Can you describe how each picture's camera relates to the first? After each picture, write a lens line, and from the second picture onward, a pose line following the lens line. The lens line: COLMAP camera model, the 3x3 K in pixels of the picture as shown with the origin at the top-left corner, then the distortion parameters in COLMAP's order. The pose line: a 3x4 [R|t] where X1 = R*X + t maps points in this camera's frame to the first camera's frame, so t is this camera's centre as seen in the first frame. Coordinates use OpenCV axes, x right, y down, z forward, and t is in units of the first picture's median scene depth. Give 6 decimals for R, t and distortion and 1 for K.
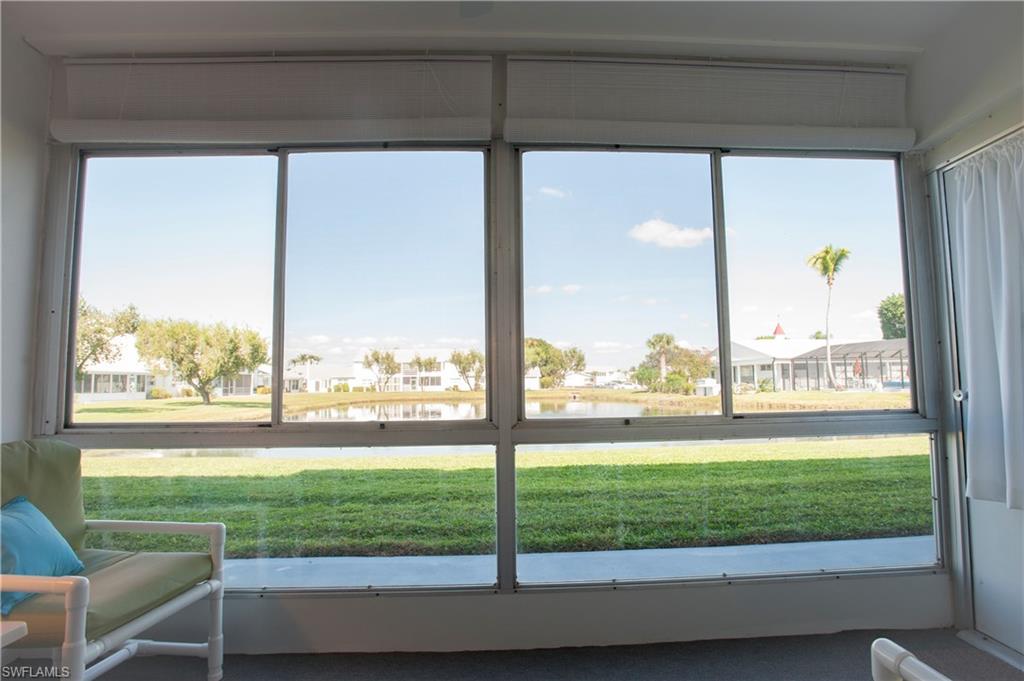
lens RADIAL K [[501.3, 0, 512.3], [0, 501.3, 344.5], [0, 0, 1]] dist [-0.073066, 0.028451]
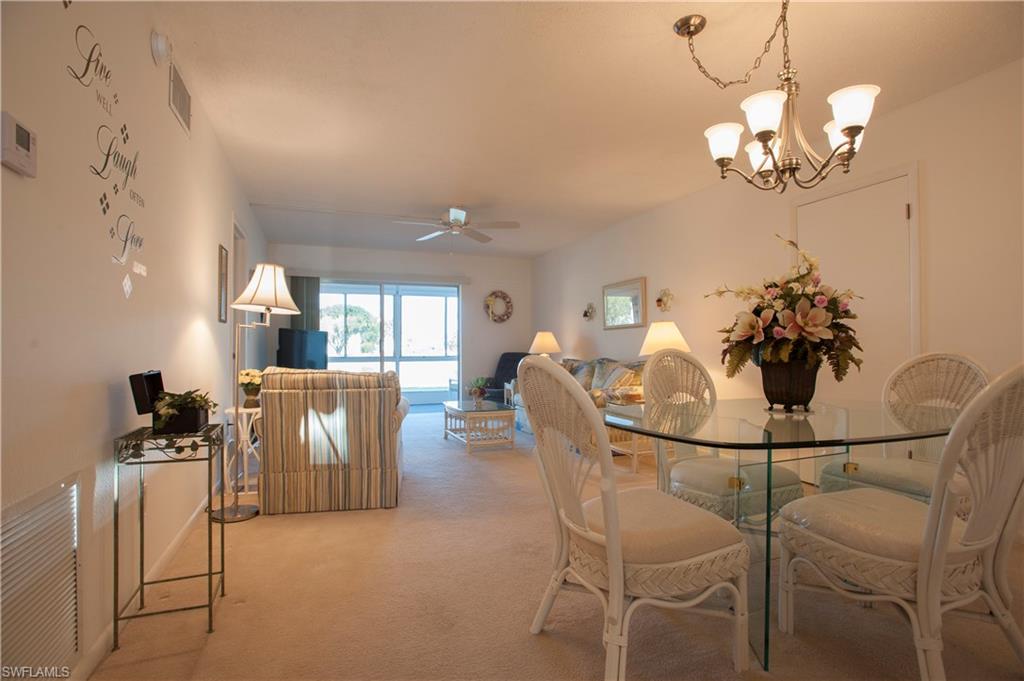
lens RADIAL K [[501.3, 0, 512.3], [0, 501.3, 344.5], [0, 0, 1]] dist [-0.073066, 0.028451]
pose [[0.935040, 0.009857, 0.354404, -0.034281], [-0.033885, 0.997522, 0.061657, -0.014616], [-0.352918, -0.069660, 0.933058, -0.191470]]
